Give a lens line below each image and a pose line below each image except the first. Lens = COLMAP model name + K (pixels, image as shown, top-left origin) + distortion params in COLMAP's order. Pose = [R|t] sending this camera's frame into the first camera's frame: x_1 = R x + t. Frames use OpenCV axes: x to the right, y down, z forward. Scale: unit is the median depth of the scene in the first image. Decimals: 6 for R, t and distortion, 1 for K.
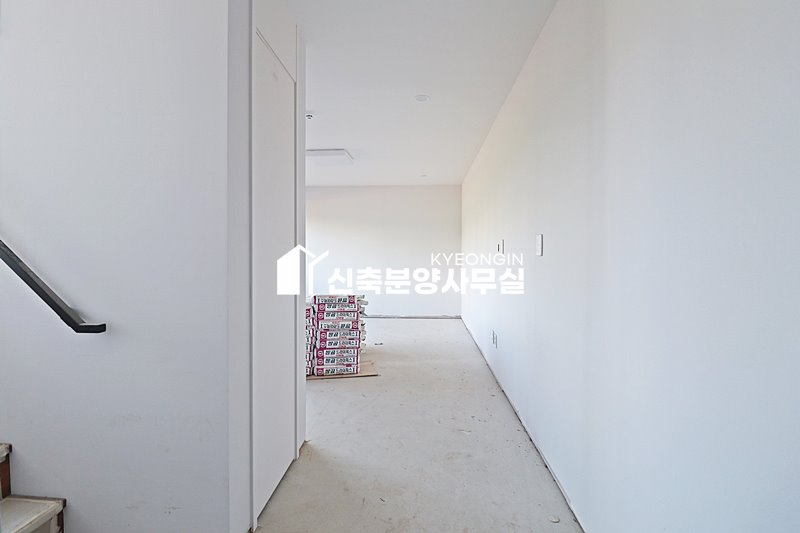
lens RADIAL K [[369.3, 0, 399.2], [0, 369.3, 259.7], [0, 0, 1]] dist [-0.000775, -0.012508]
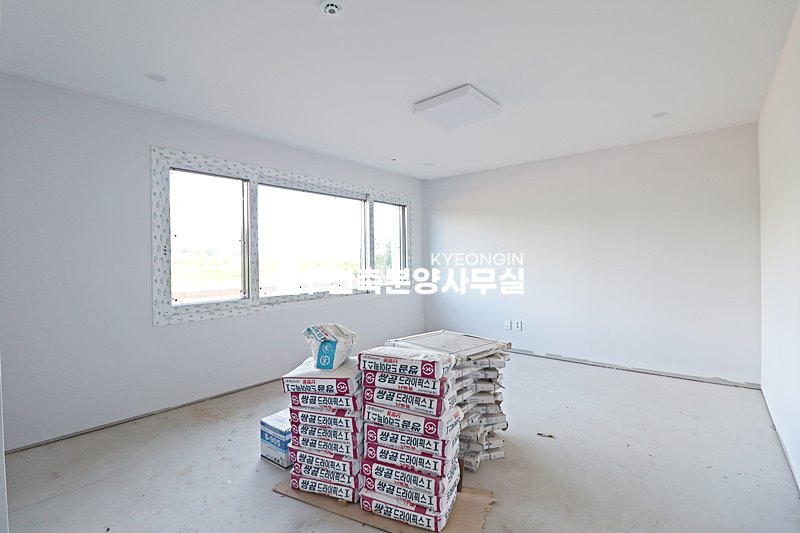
lens RADIAL K [[369.3, 0, 399.2], [0, 369.3, 259.7], [0, 0, 1]] dist [-0.000775, -0.012508]
pose [[0.807641, -0.010134, -0.589587, 0.125056], [0.005369, 0.999937, -0.009833, -0.029474], [0.589650, 0.004776, 0.807645, 0.608068]]
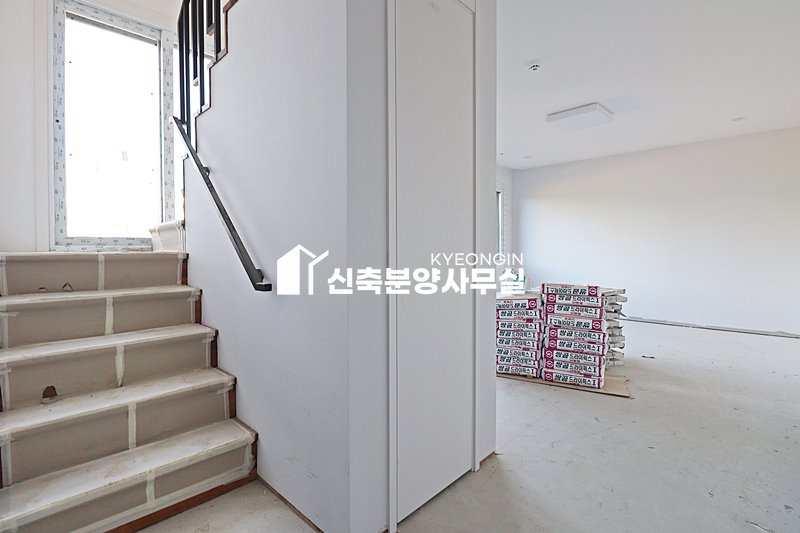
lens RADIAL K [[379.0, 0, 401.1], [0, 379.0, 259.2], [0, 0, 1]] dist [-0.001700, -0.013947]
pose [[0.756400, 0.010921, -0.654019, 0.085709], [-0.002133, 0.999896, 0.014230, 0.031087], [0.654106, -0.009368, 0.756345, 0.146733]]
